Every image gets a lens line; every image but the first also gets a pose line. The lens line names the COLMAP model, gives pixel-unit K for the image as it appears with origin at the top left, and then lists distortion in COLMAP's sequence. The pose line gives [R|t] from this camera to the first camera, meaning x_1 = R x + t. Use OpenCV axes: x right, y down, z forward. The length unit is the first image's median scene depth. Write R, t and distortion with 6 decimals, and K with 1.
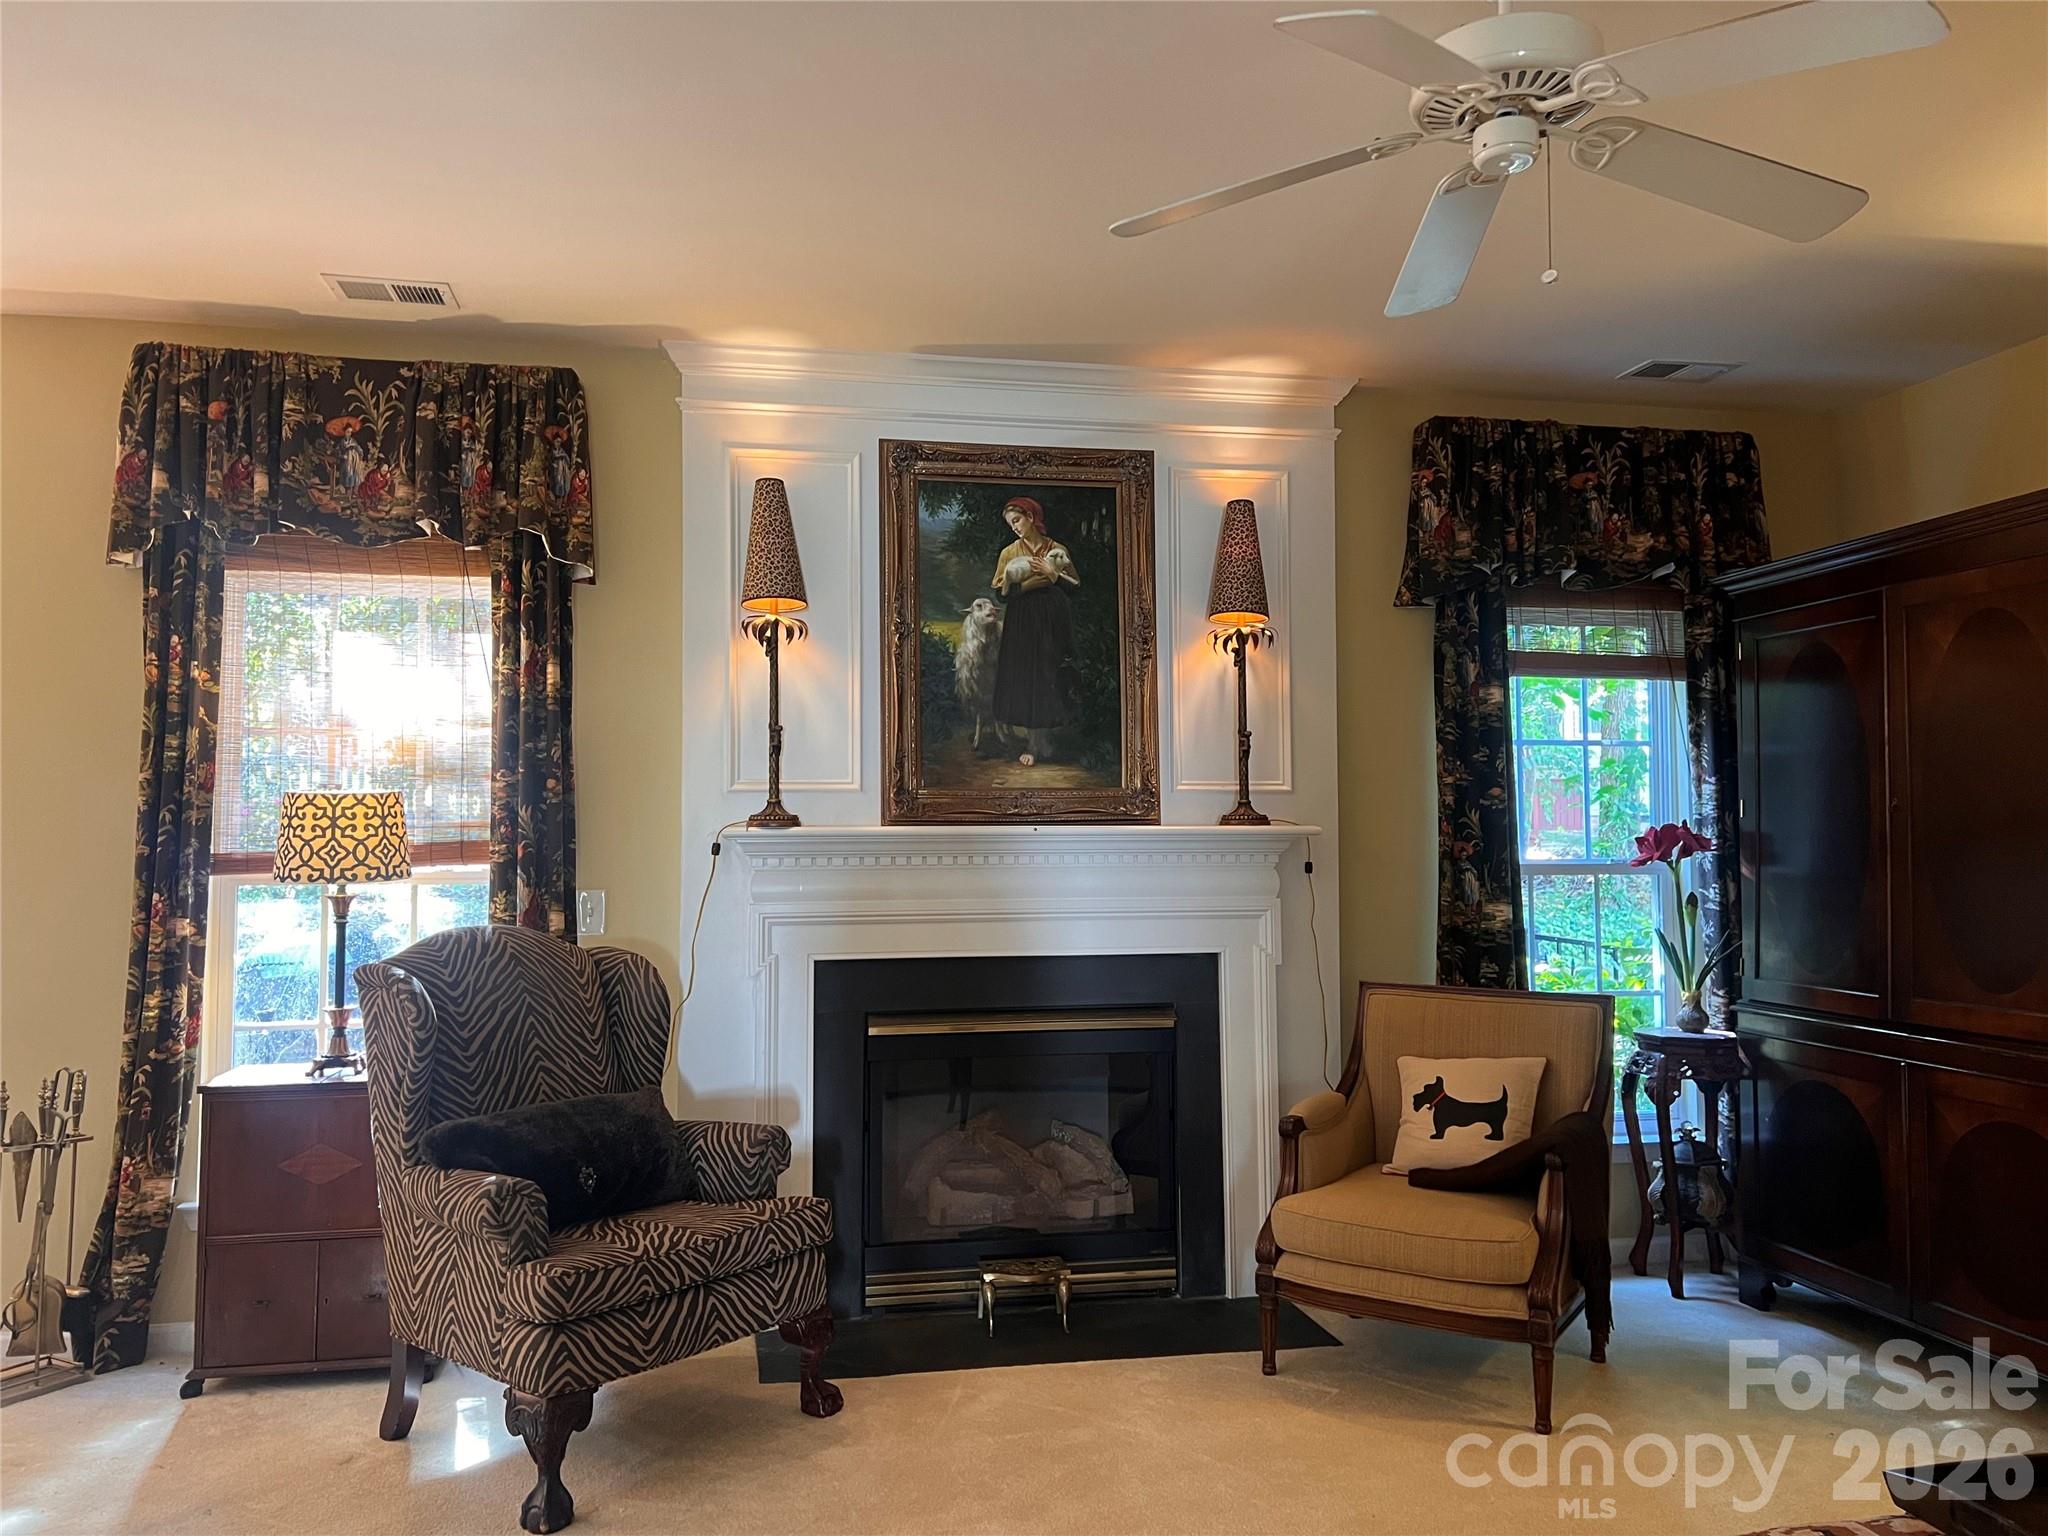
lens RADIAL K [[1650.1, 0, 1024.8], [0, 1650.1, 777.1], [0, 0, 1]] dist [0.062980, -0.034165]
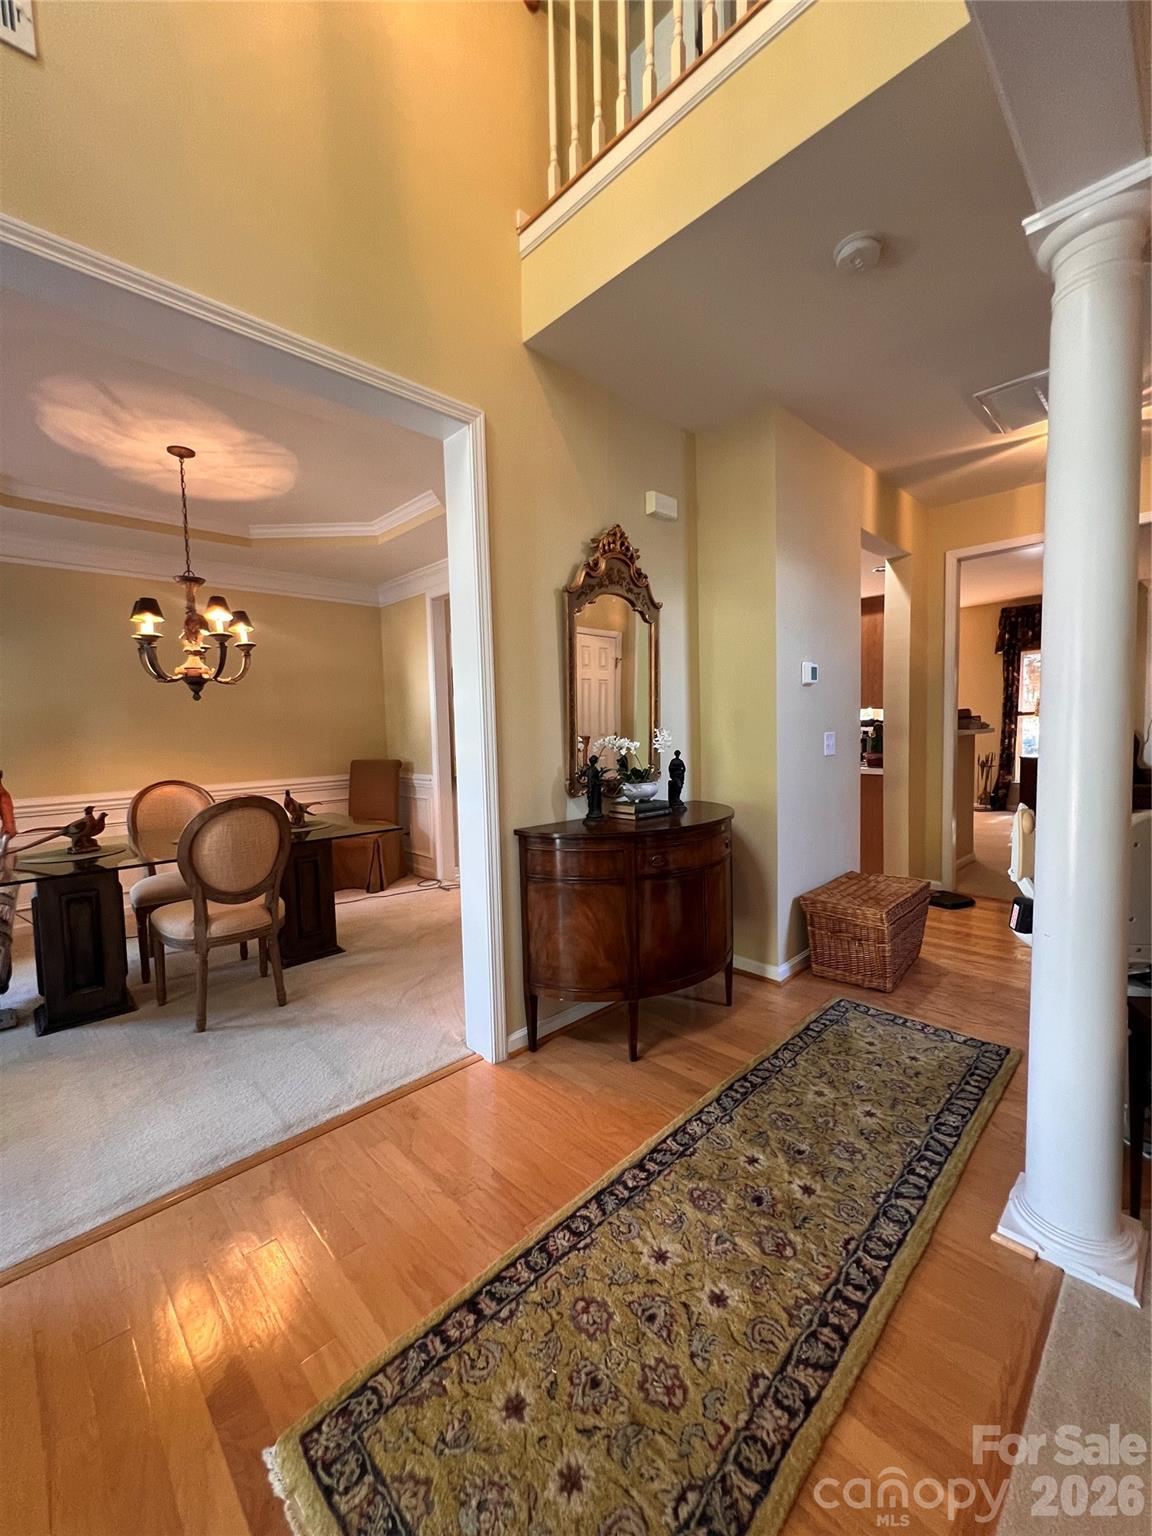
lens RADIAL K [[612.8, 0, 572.9], [0, 612.8, 768.9], [0, 0, 1]] dist [0.000958, 0.000045]
pose [[0.549859, 0.043282, -0.834135, 0.333474], [0.068859, 0.992908, 0.096913, -0.056073], [0.832414, -0.110726, 0.542979, -1.192930]]
